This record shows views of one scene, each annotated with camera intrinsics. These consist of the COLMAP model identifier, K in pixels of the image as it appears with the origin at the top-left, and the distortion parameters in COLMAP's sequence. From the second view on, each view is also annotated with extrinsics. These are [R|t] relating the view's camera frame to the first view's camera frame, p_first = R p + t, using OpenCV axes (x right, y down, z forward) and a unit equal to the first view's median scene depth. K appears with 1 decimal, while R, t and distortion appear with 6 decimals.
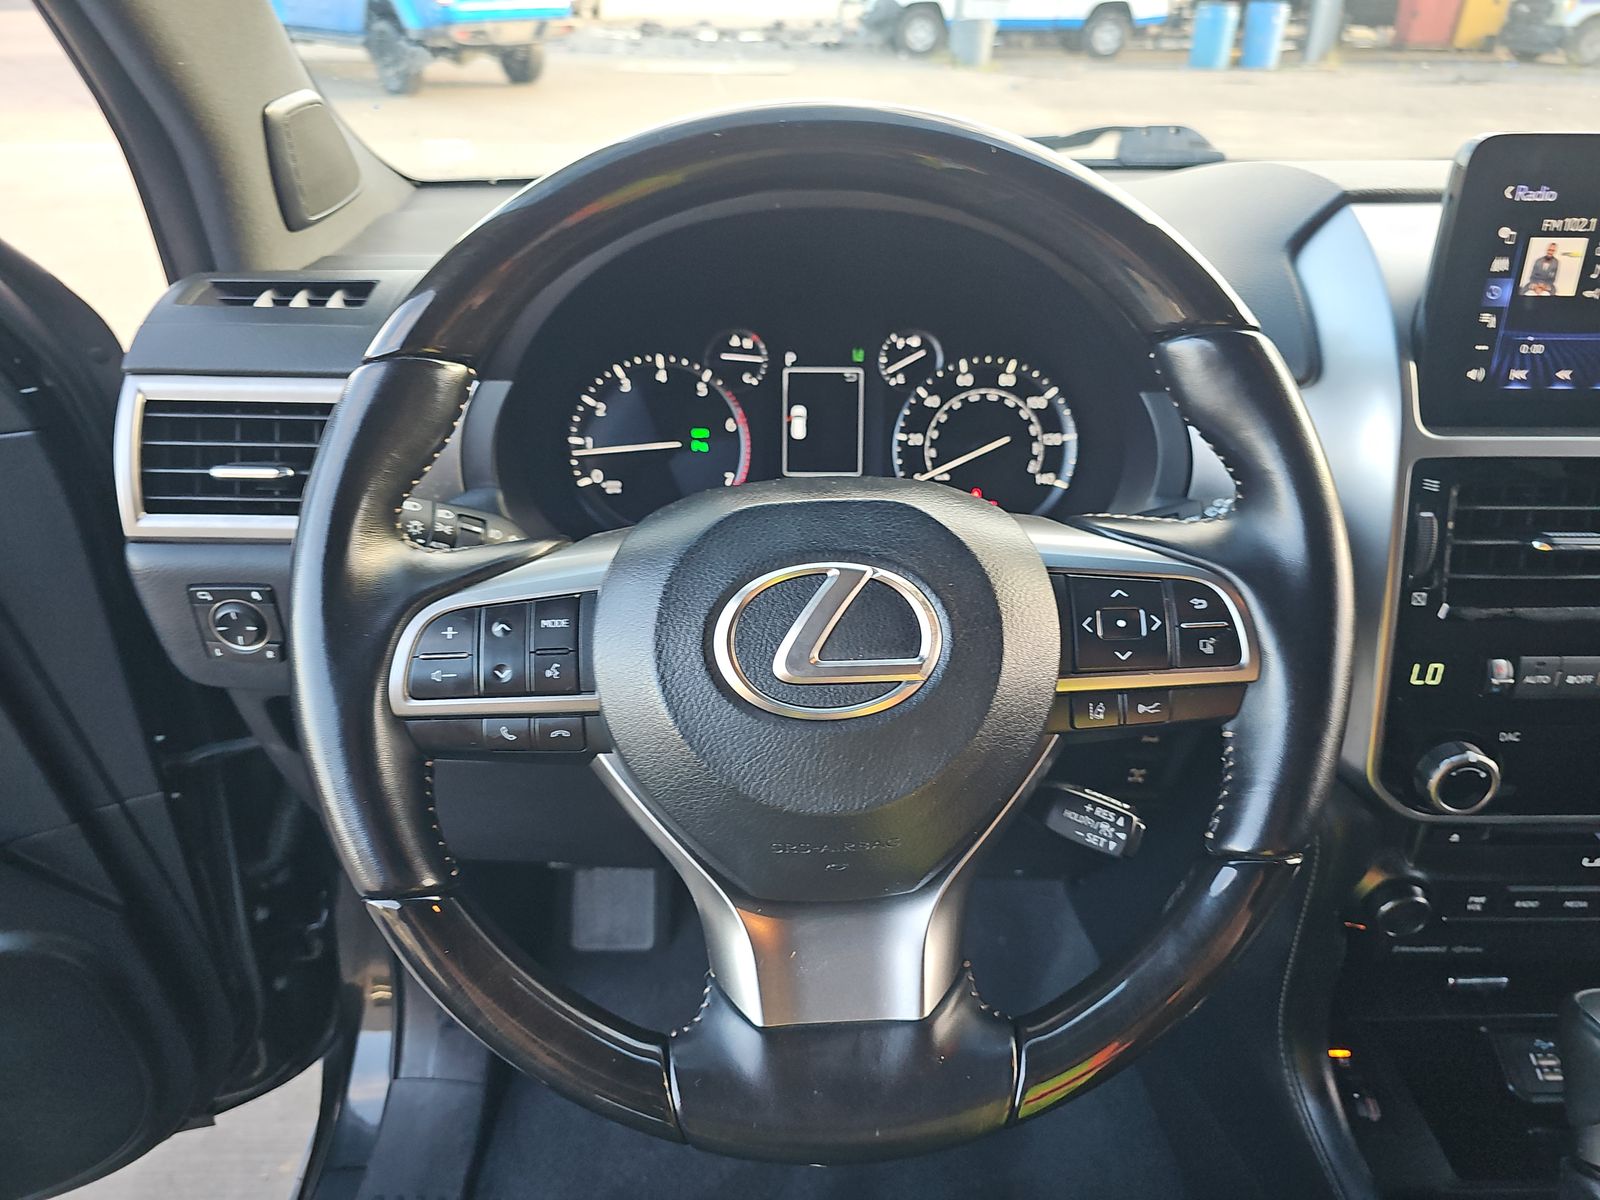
lens RADIAL K [[1062.1, 0, 799.9], [0, 1062.1, 598.9], [0, 0, 1]] dist [0.015422, -0.024281]
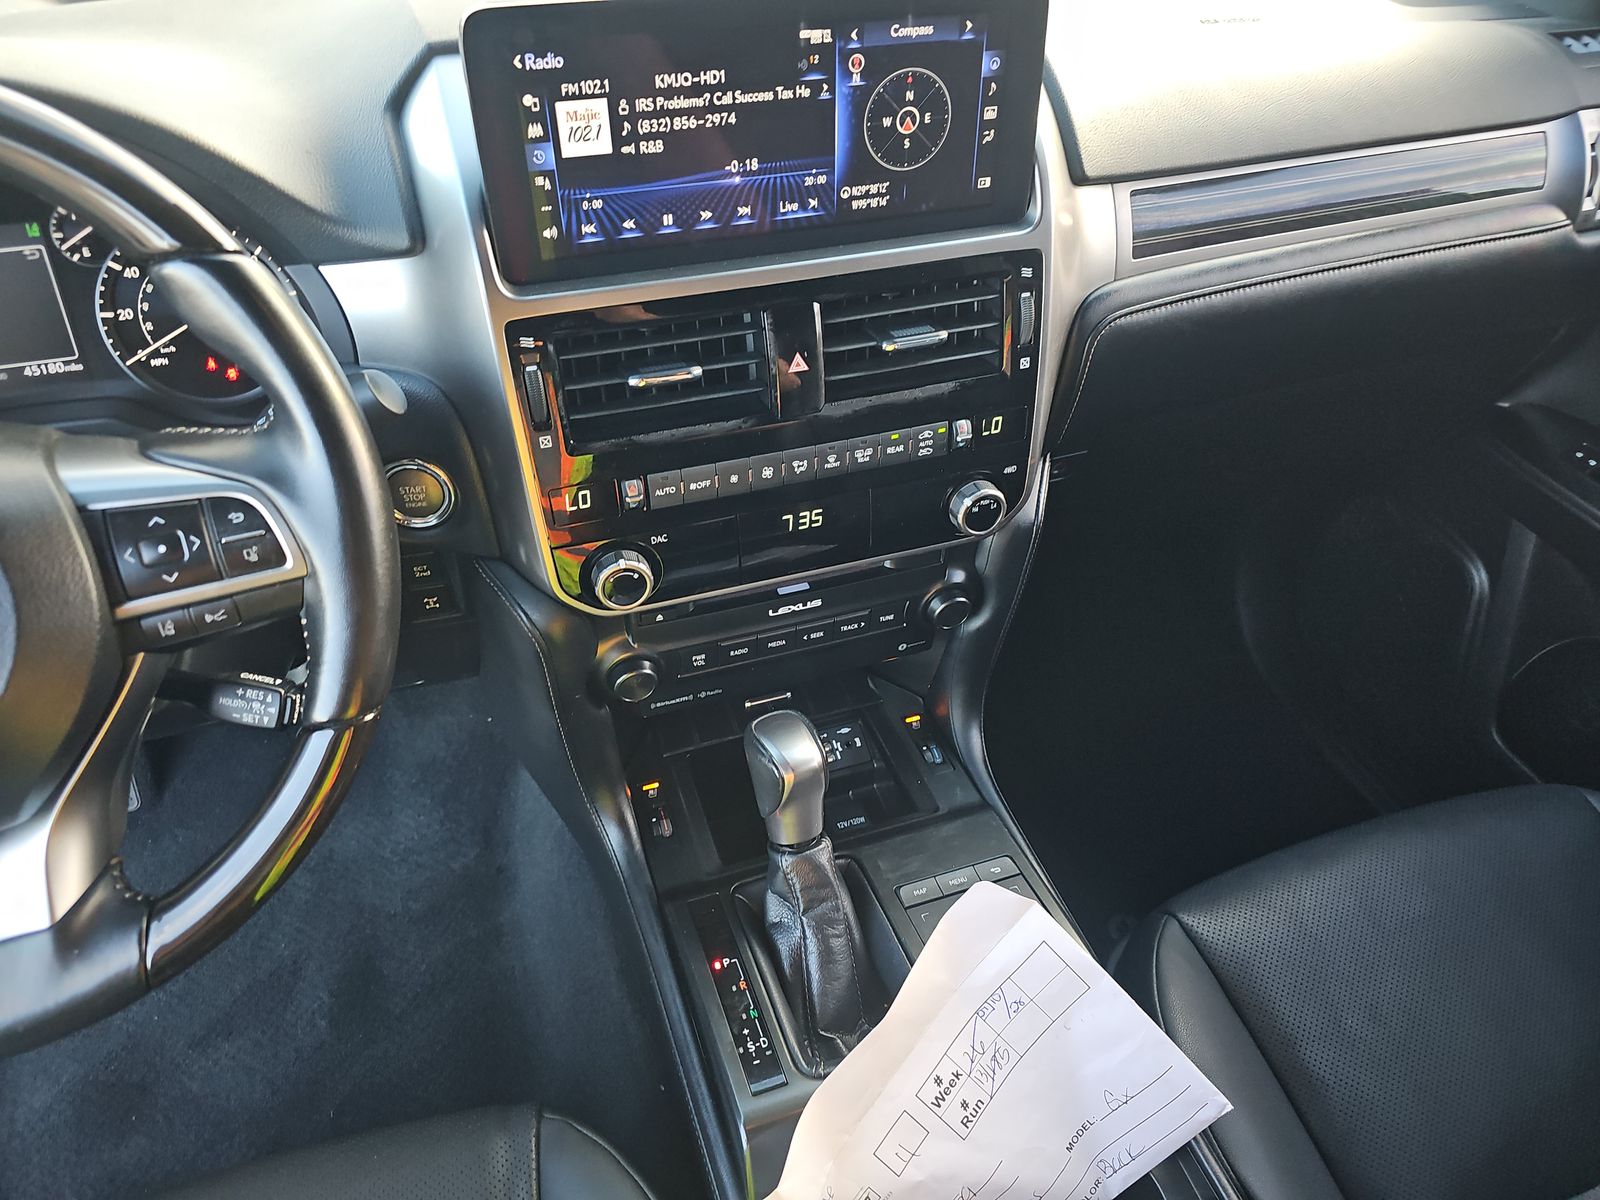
lens RADIAL K [[1062.1, 0, 811.7], [0, 1062.1, 595.5], [0, 0, 1]] dist [0.015422, -0.024281]
pose [[0.945500, -0.202363, 0.255105, 0.403500], [0.130971, 0.953617, 0.271037, -0.088002], [-0.298120, -0.222855, 0.928149, -0.139304]]
